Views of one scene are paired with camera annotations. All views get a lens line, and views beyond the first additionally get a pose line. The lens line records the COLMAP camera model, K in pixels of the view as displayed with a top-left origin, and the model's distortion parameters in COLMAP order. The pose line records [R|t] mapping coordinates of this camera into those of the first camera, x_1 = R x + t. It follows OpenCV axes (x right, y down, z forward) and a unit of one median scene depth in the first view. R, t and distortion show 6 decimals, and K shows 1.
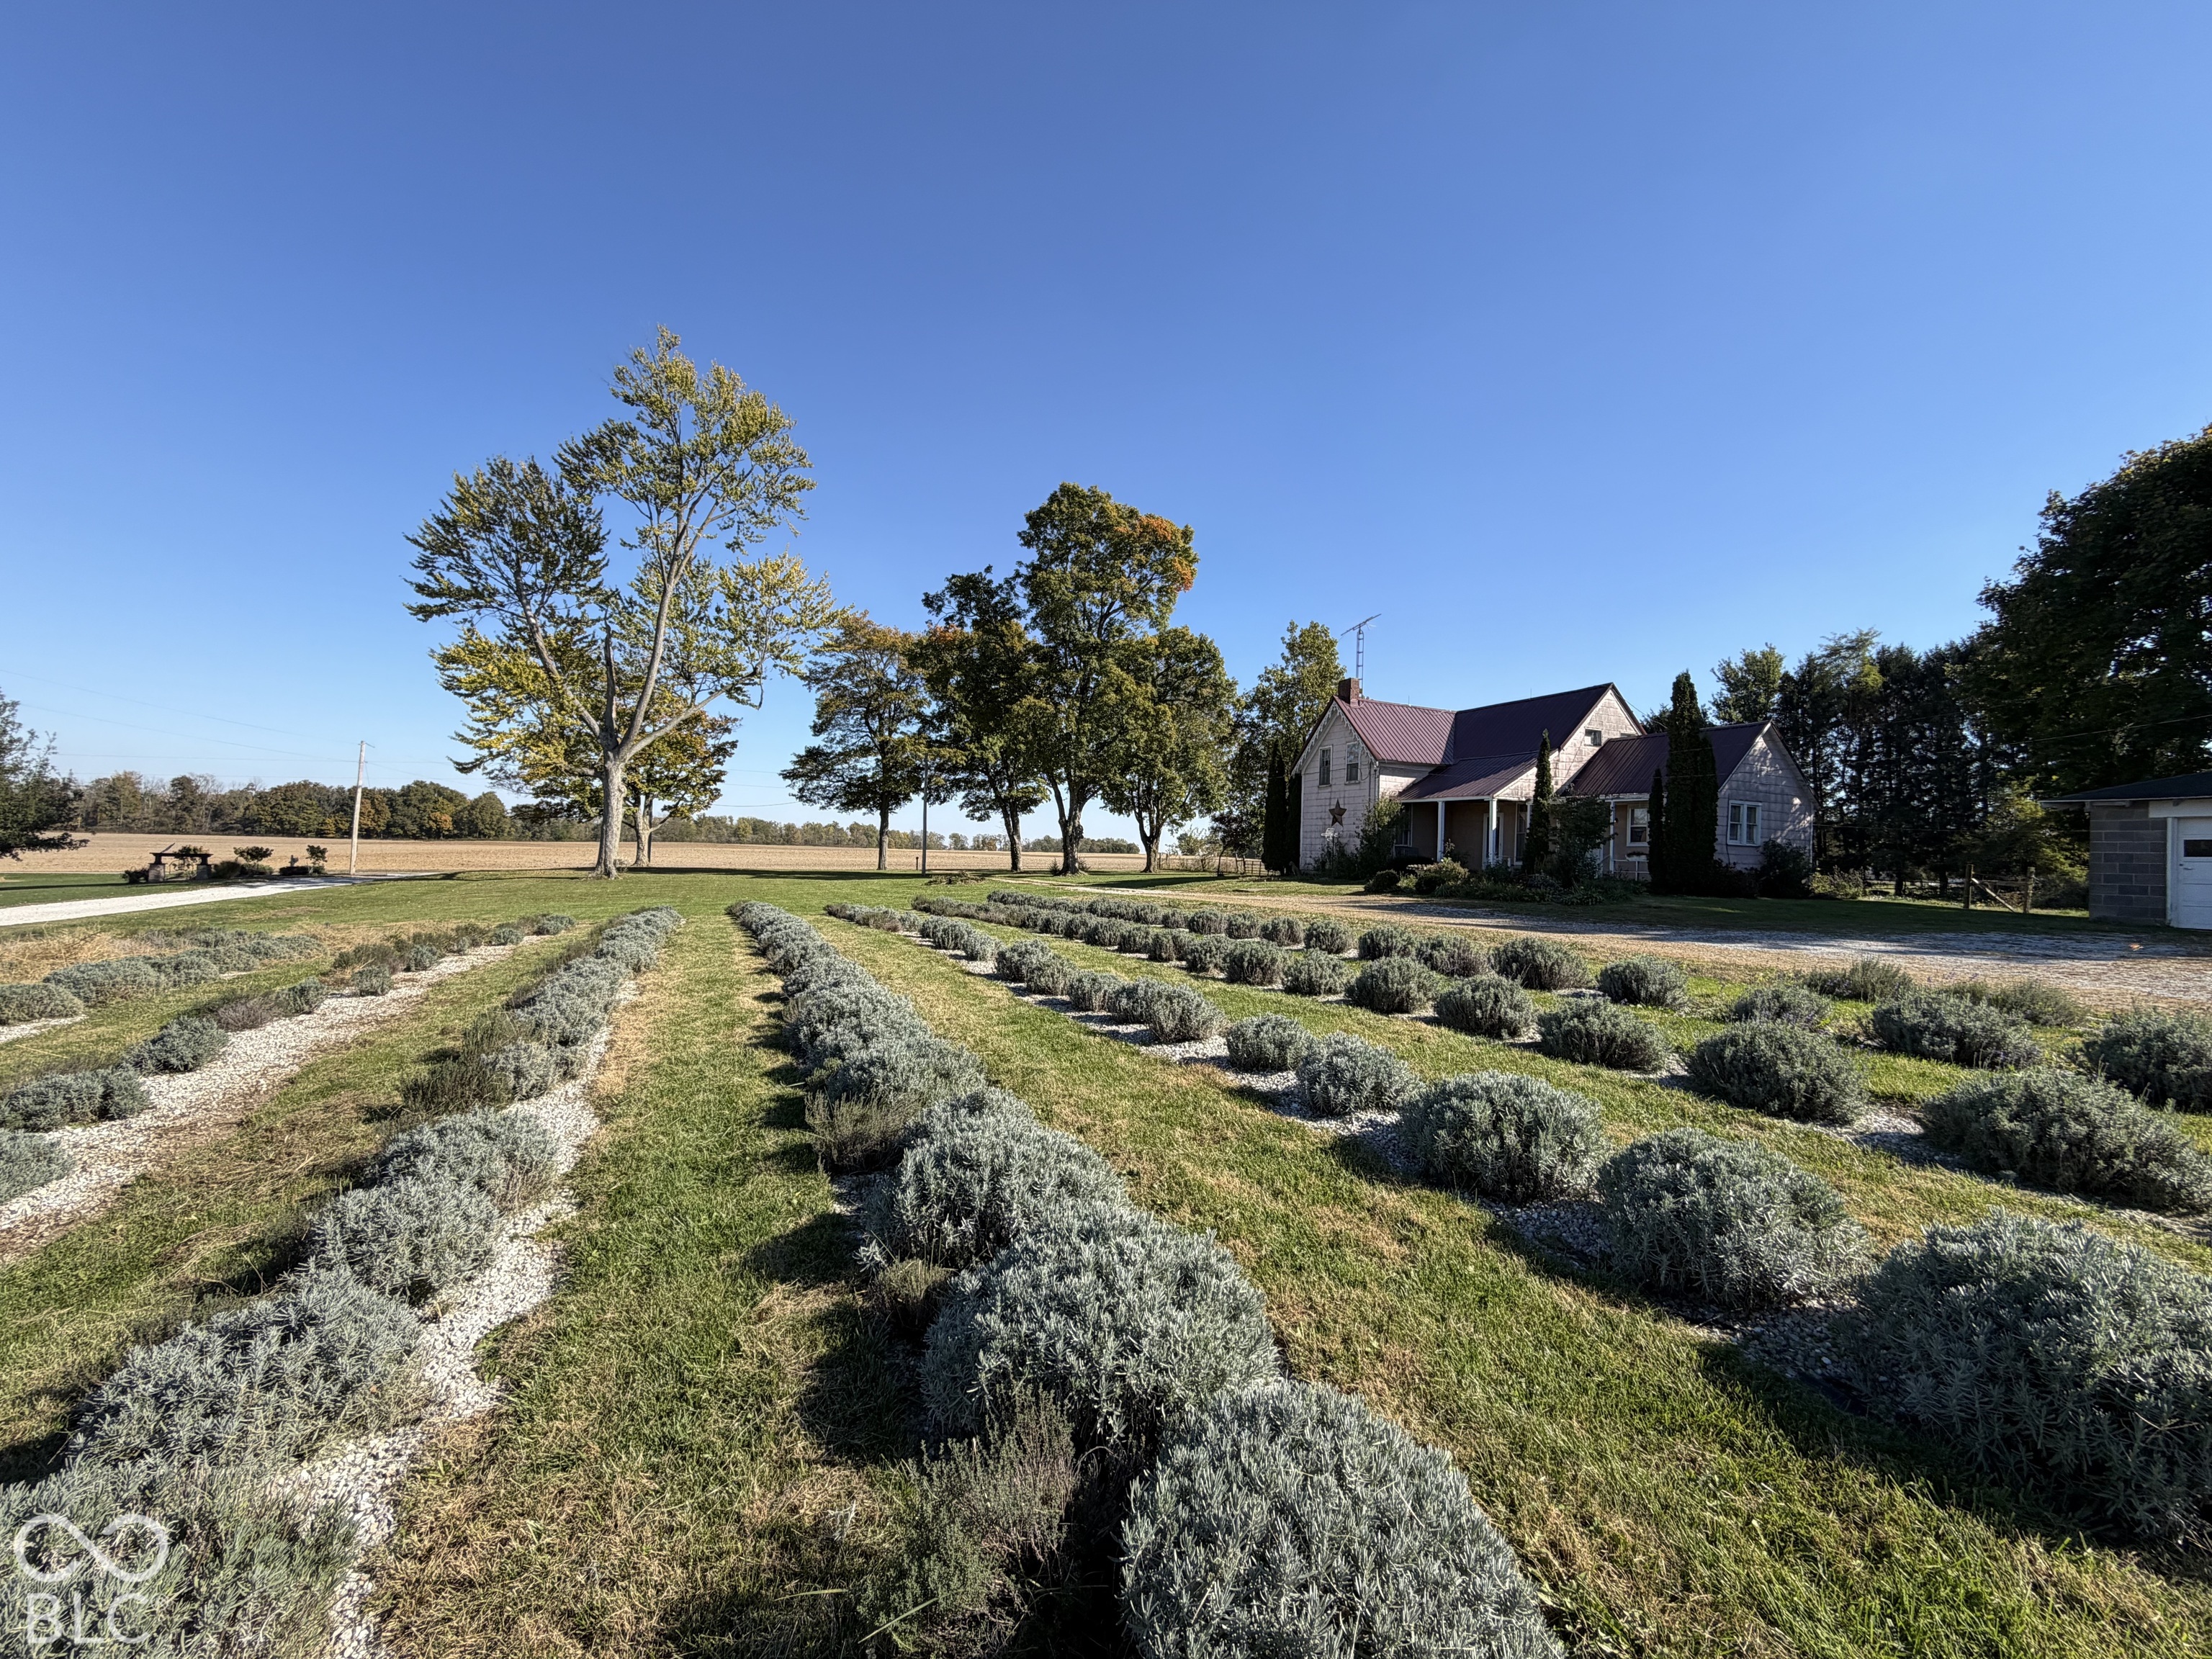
lens RADIAL K [[886.7, 0, 1106.0], [0, 886.7, 829.5], [0, 0, 1]] dist [0.000140, 0.000061]
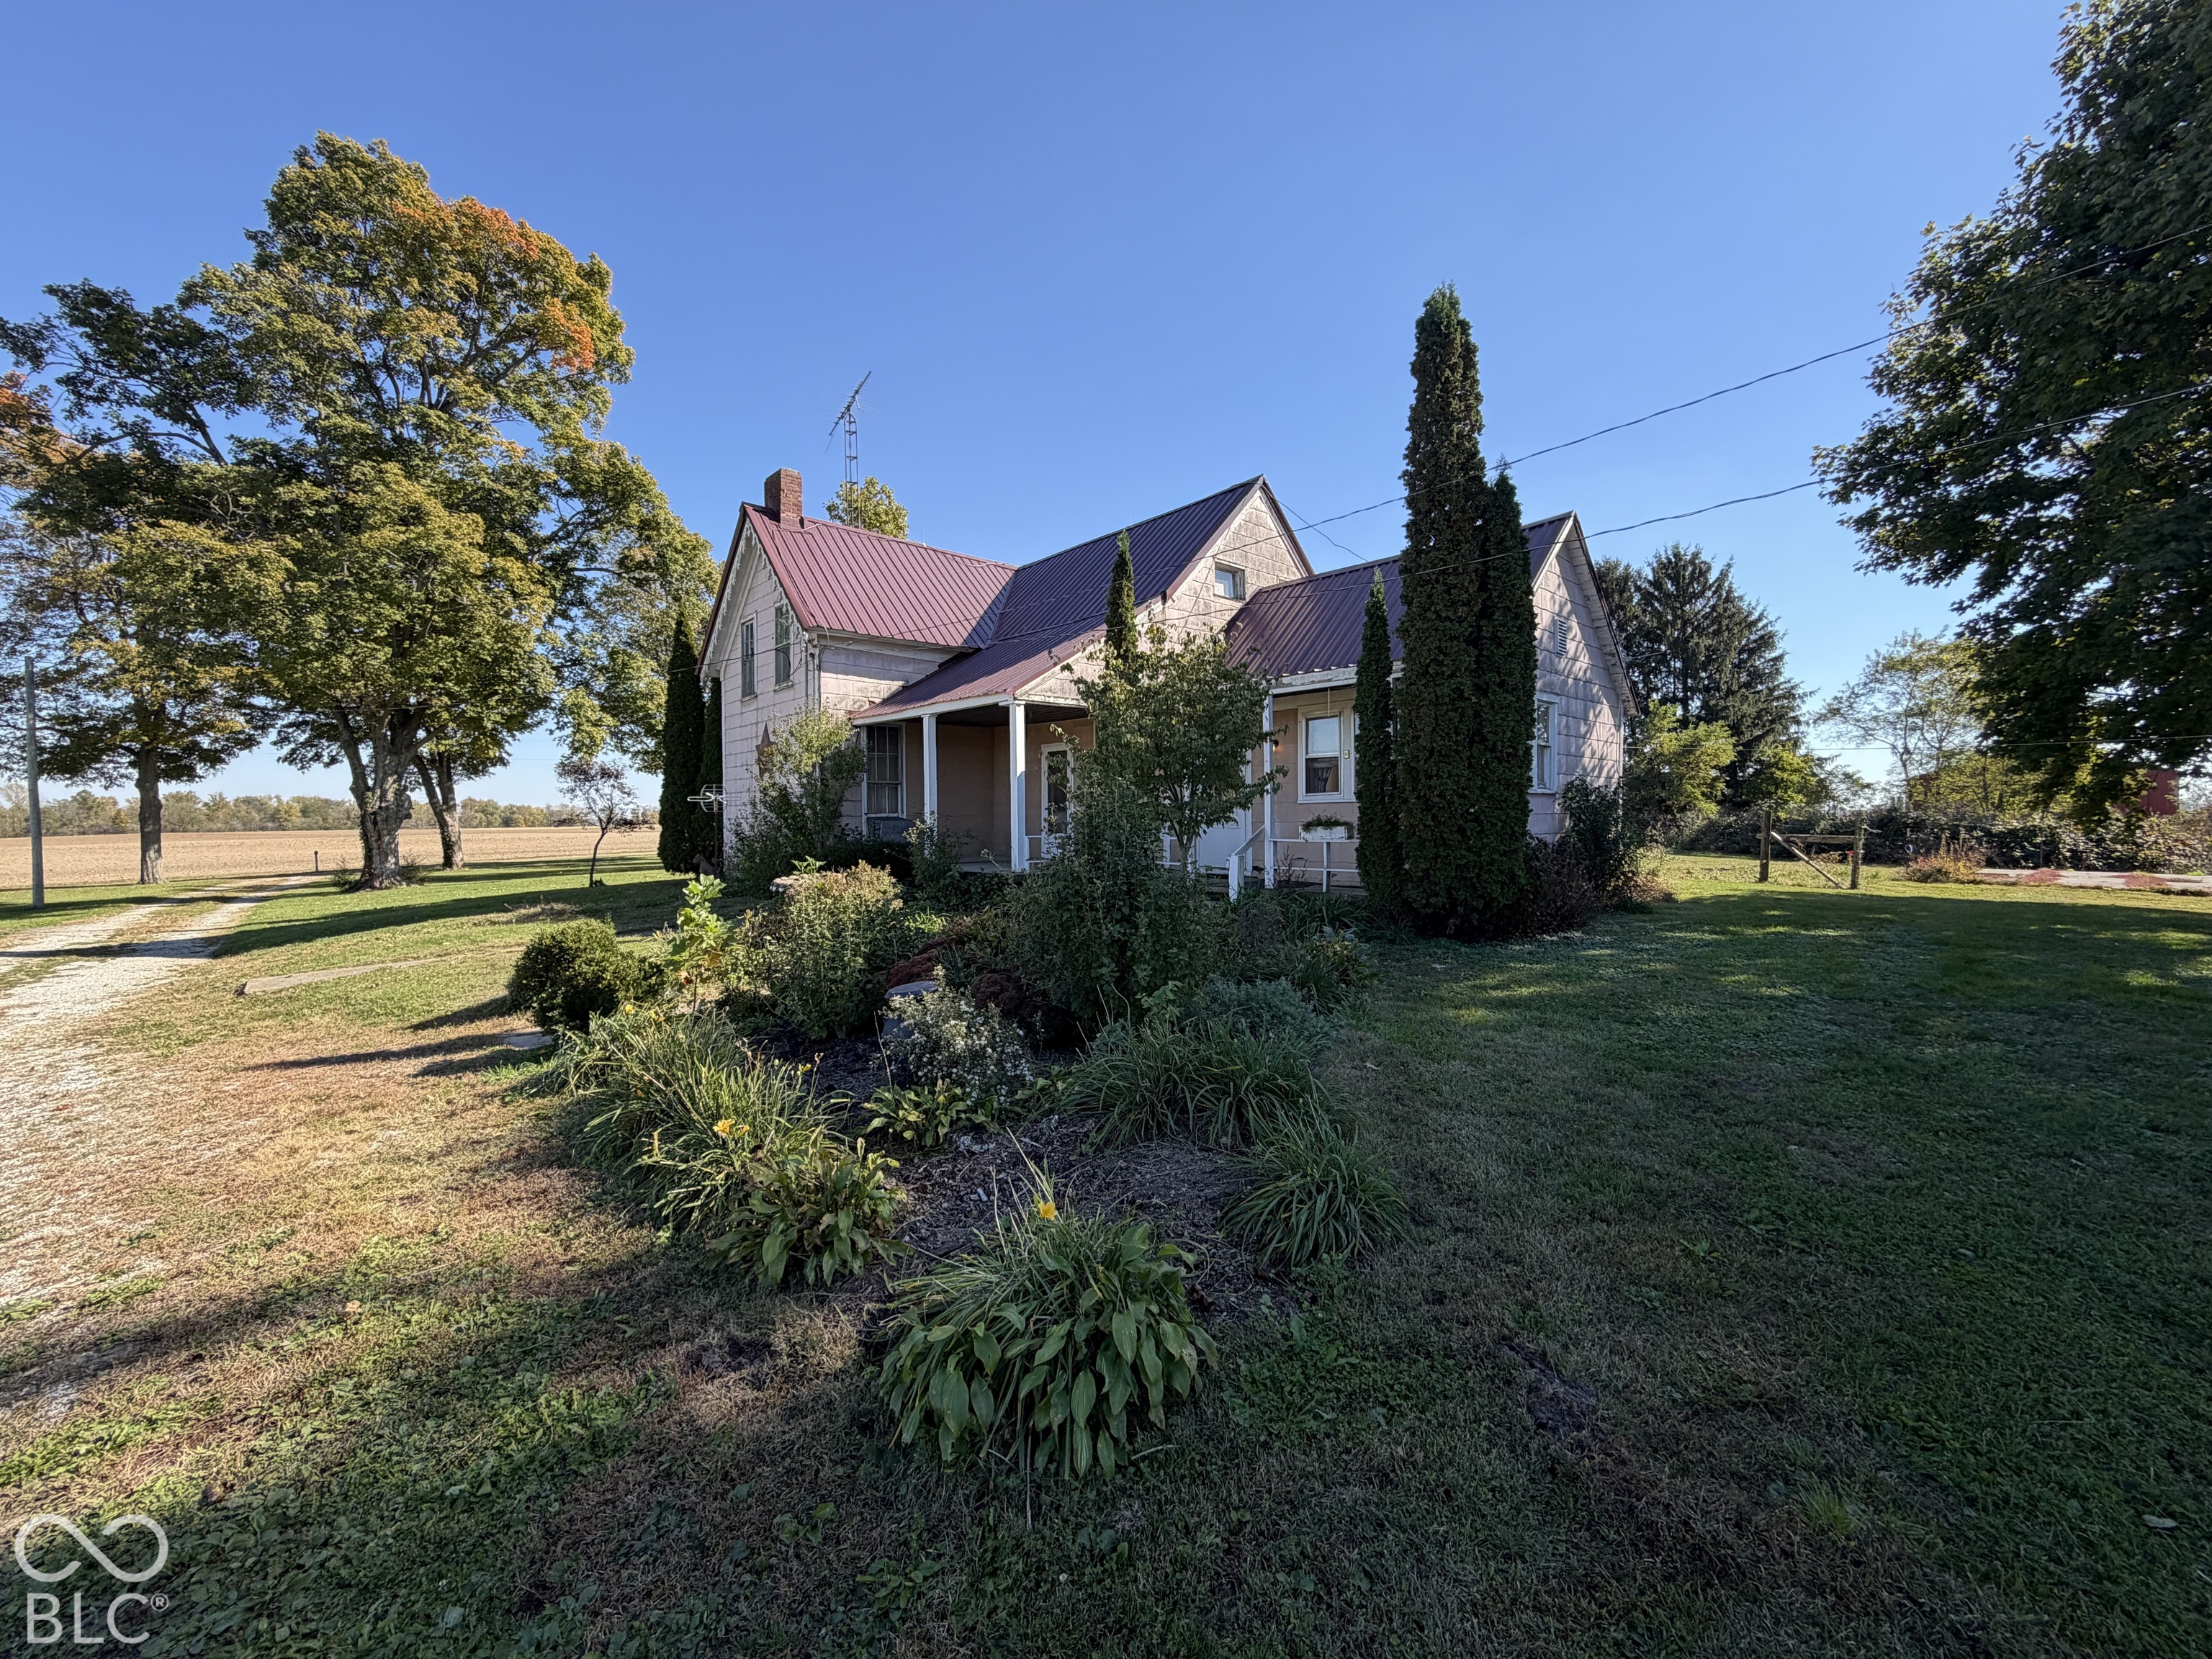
lens RADIAL K [[886.7, 0, 1106.0], [0, 886.7, 829.5], [0, 0, 1]] dist [0.000140, 0.000061]
pose [[0.943285, -0.049583, 0.328260, 0.310085], [0.034521, 0.998073, 0.051555, 0.005041], [-0.330184, -0.037300, 0.943179, 0.543449]]
